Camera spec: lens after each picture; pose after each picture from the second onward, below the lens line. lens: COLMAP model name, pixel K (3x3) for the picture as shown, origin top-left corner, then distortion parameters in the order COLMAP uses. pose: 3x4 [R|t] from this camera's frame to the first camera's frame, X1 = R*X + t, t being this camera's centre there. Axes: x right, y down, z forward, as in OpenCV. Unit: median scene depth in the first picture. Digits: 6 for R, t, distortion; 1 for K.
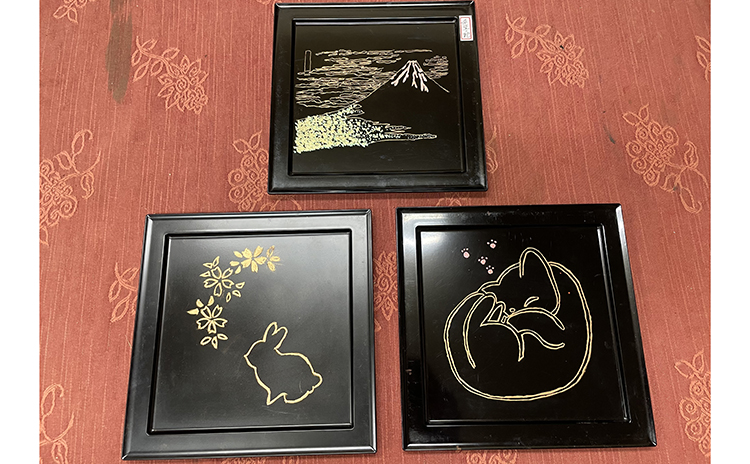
lens RADIAL K [[642.4, 0, 396.5], [0, 642.4, 230.9], [0, 0, 1]] dist [0.147876, -0.393412]
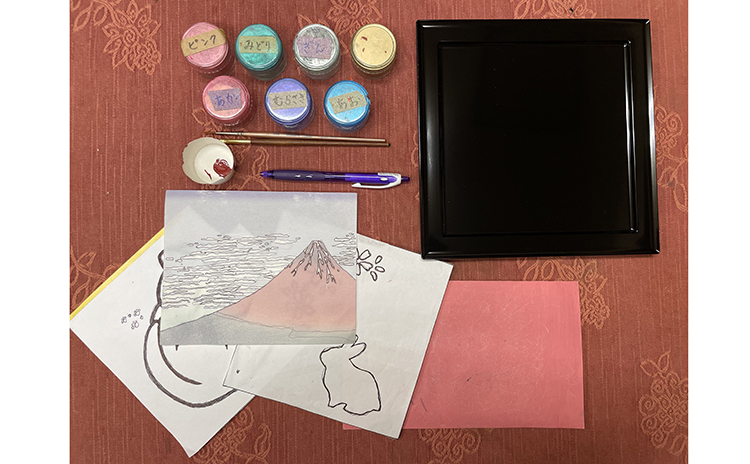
lens RADIAL K [[642.4, 0, 396.5], [0, 642.4, 230.9], [0, 0, 1]] dist [0.147876, -0.393412]
pose [[0.997832, 0.037335, 0.054197, -0.016432], [-0.051552, 0.955318, 0.291049, -0.253692], [-0.040909, -0.293212, 0.955172, 0.094029]]
